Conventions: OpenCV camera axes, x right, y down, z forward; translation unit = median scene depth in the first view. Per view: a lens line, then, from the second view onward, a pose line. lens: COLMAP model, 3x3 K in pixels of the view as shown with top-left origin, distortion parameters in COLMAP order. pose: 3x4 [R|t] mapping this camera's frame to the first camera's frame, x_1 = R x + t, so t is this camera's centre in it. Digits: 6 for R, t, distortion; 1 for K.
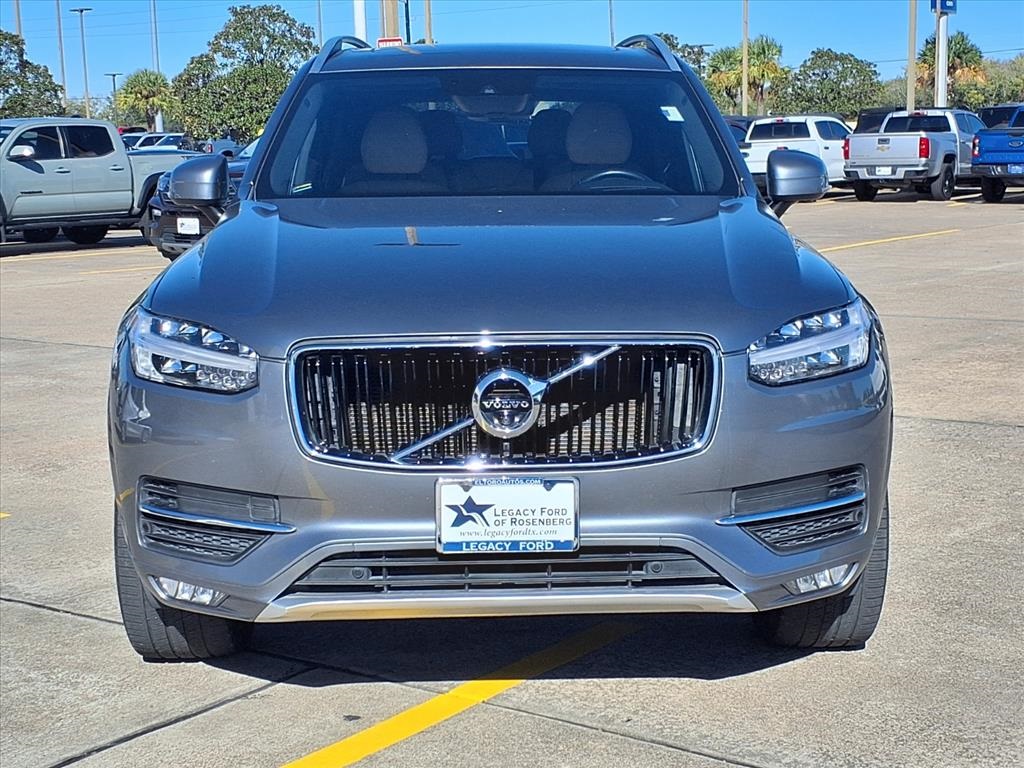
lens RADIAL K [[1829.1, 0, 512.0], [0, 1829.1, 384.0], [0, 0, 1]] dist [0.207207, -1.372158]
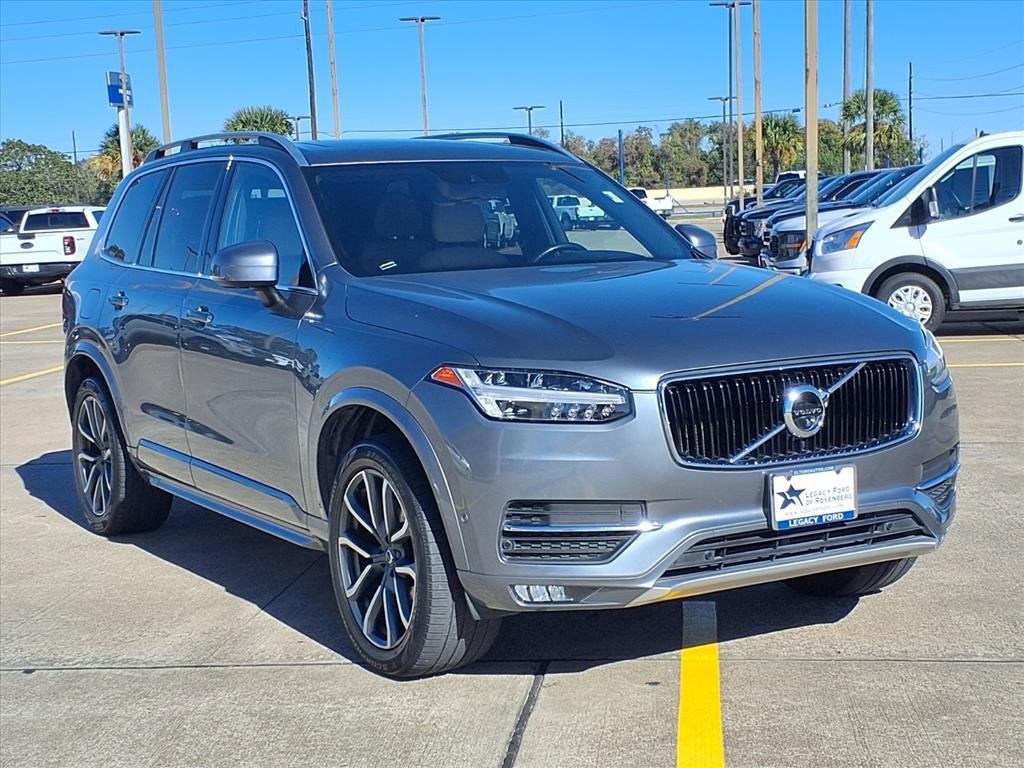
lens RADIAL K [[1926.3, 0, 512.0], [0, 1926.3, 384.0], [0, 0, 1]] dist [-0.256592, 2.535659]
pose [[0.842104, -0.060623, 0.535897, -0.906143], [0.089271, 0.995624, -0.027650, 0.010762], [-0.531875, 0.071124, 0.843831, -0.042464]]
